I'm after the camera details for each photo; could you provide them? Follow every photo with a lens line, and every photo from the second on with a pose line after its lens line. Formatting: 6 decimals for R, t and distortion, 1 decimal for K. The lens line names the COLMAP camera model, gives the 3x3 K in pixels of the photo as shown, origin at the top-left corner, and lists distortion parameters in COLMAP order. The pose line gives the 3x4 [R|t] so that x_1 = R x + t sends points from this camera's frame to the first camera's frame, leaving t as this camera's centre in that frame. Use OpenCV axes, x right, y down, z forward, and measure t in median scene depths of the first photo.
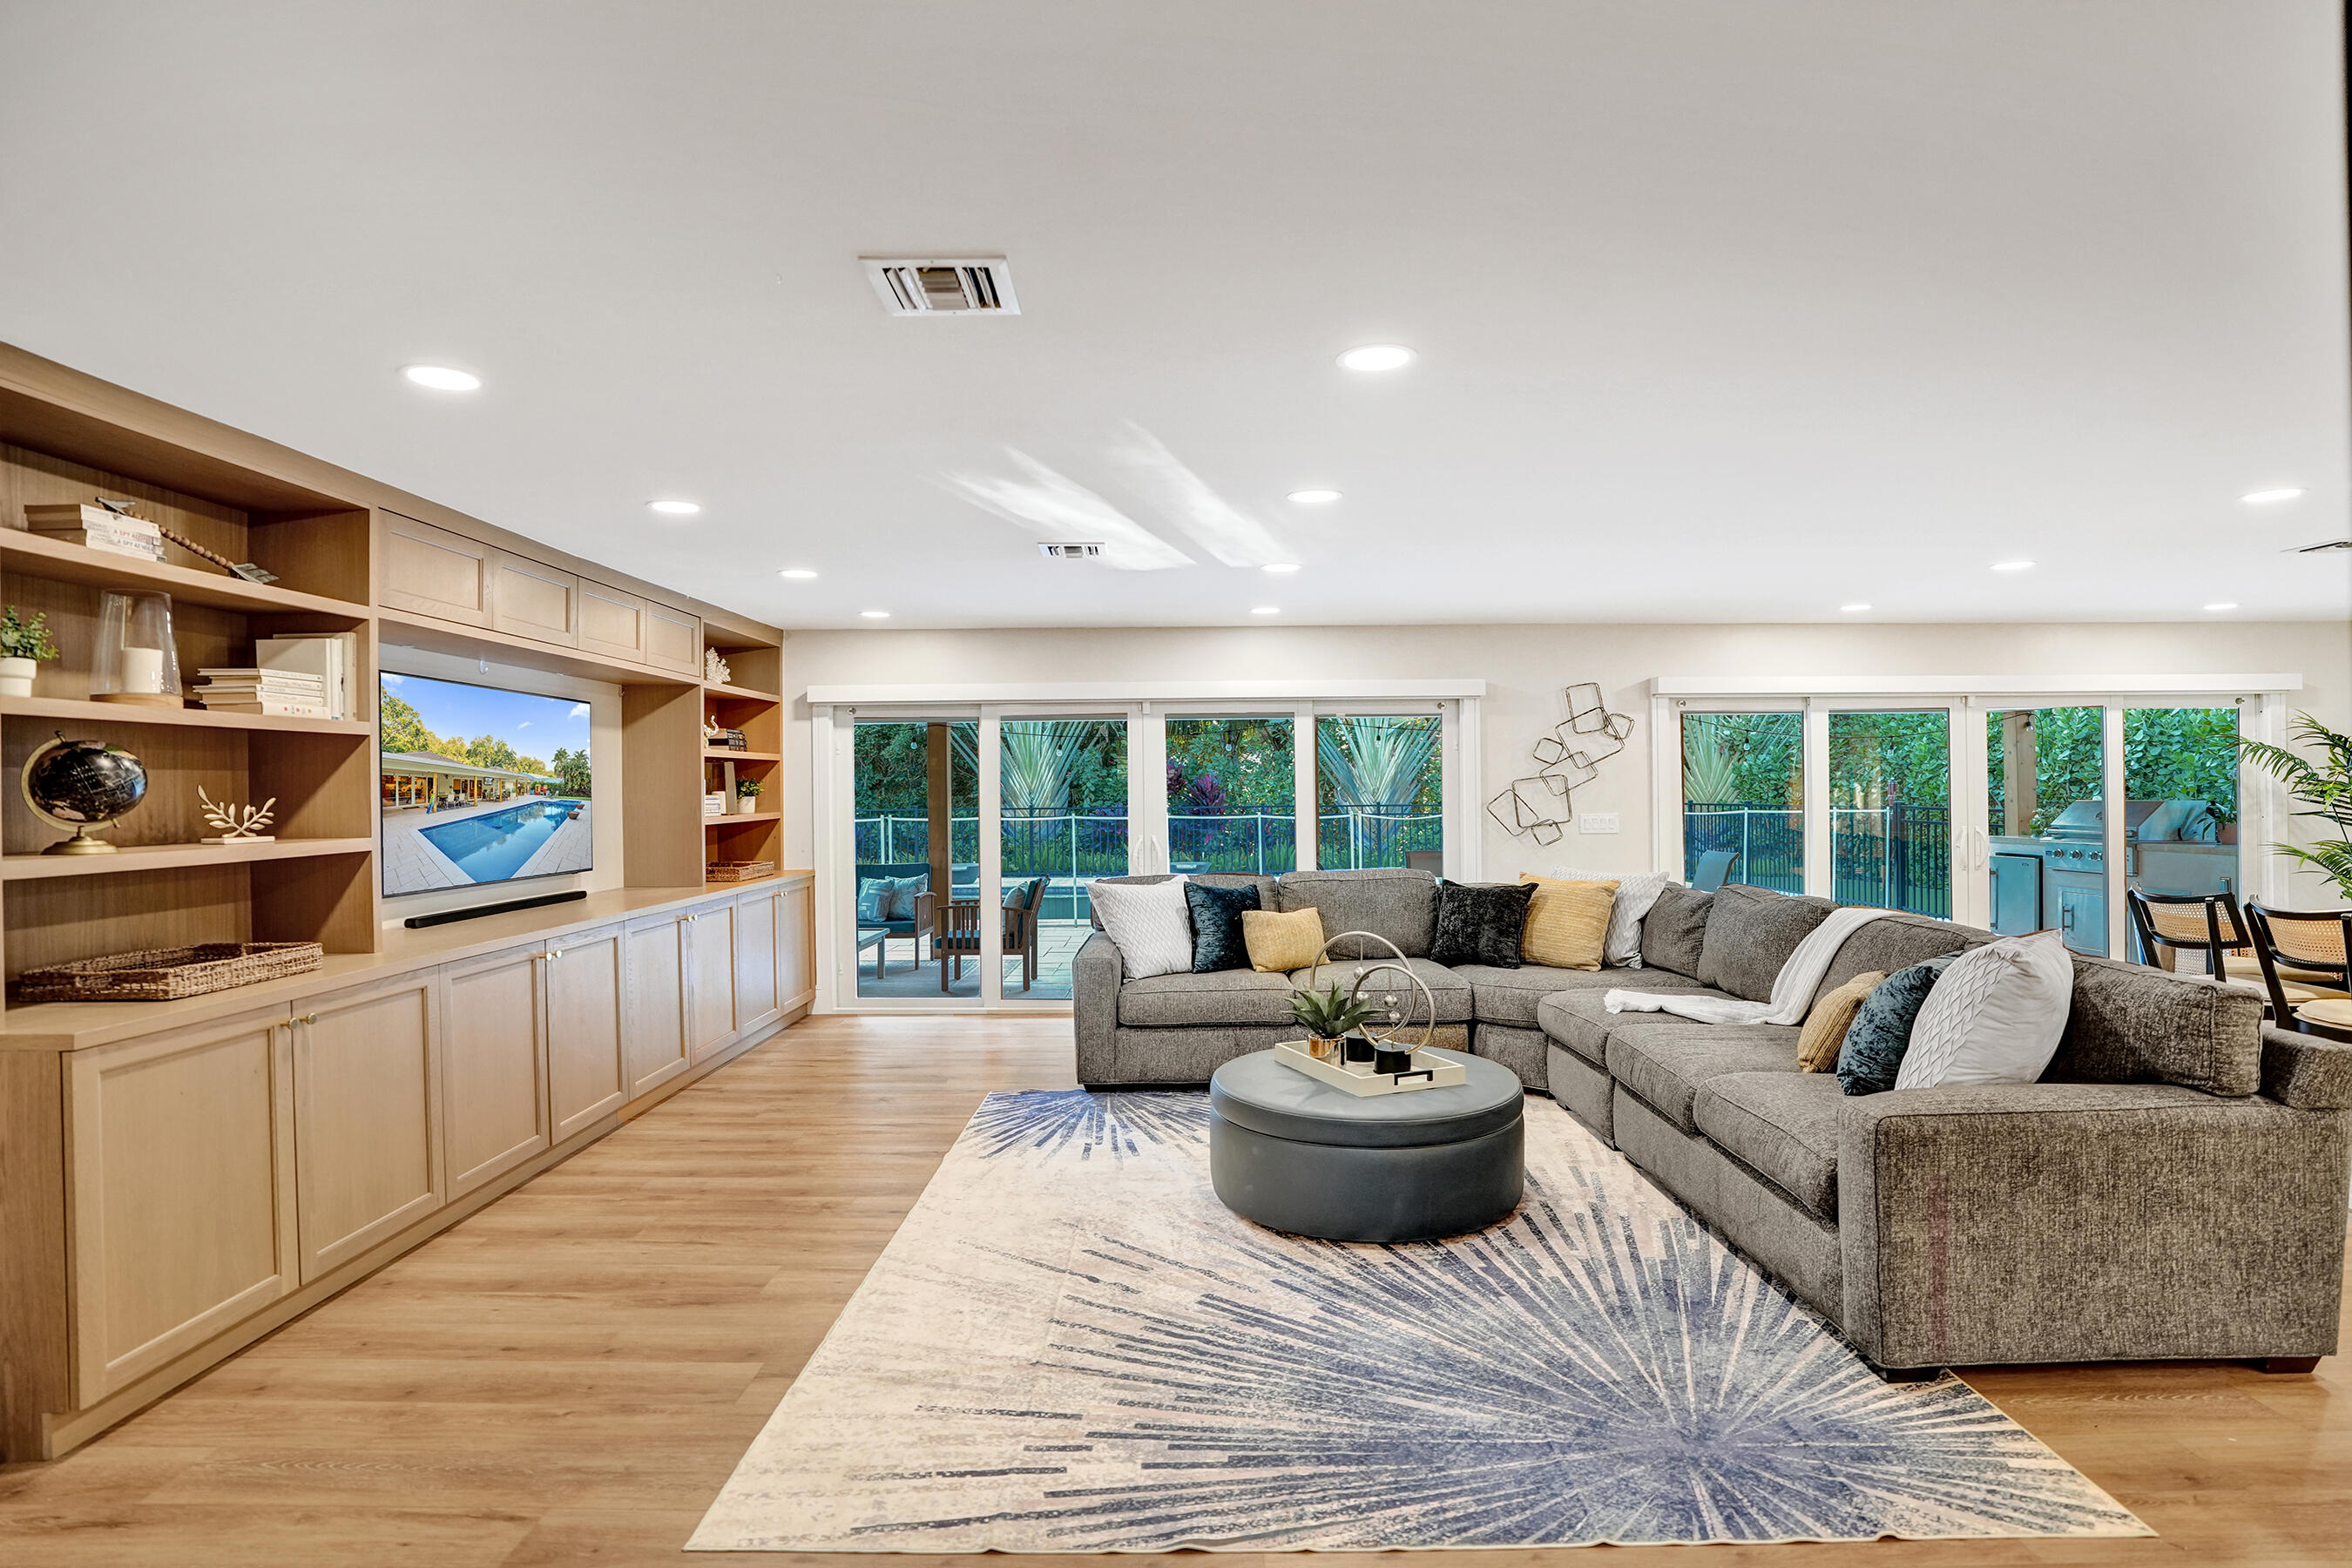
lens RADIAL K [[1081.9, 0, 1176.0], [0, 1081.9, 784.0], [0, 0, 1]] dist [-0.002403, -0.000292]
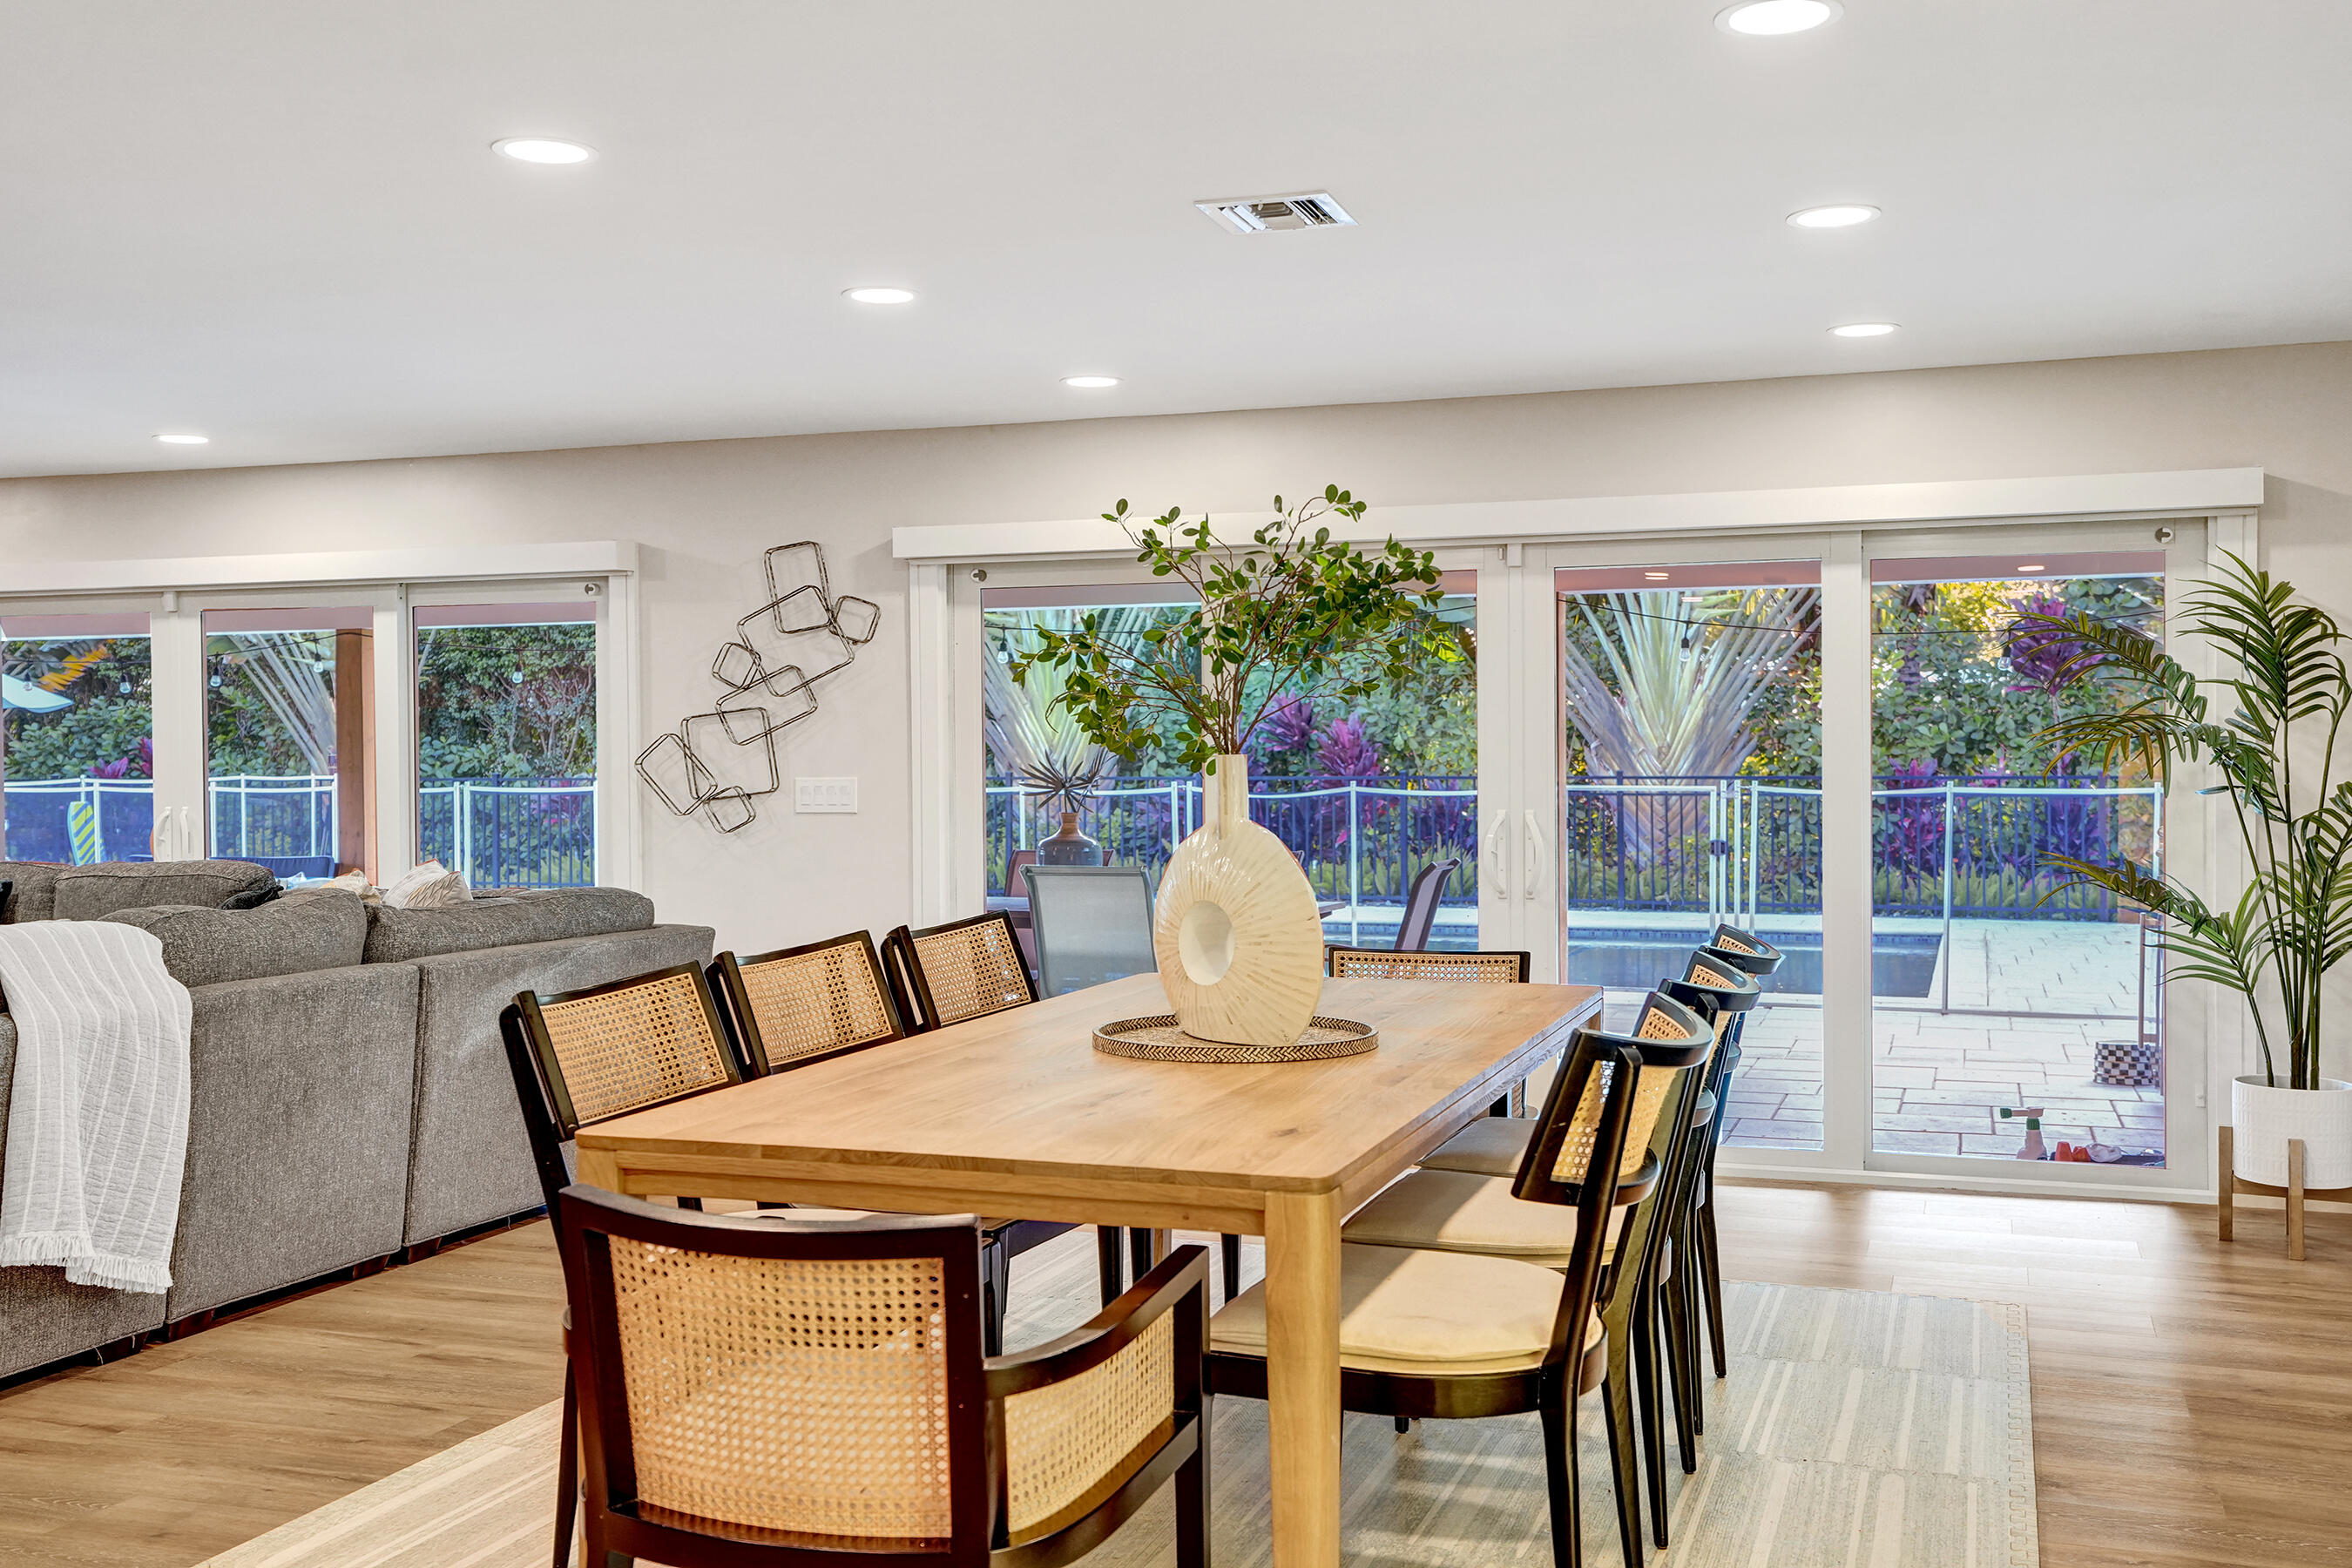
lens RADIAL K [[2267.8, 0, 1176.0], [0, 2267.8, 784.0], [0, 0, 1]] dist [0.005084, 0.003369]
pose [[0.946737, 0.004714, -0.321972, 0.928797], [0.005610, 0.999500, 0.031129, -0.004303], [0.321958, -0.031277, 0.946237, -0.037613]]
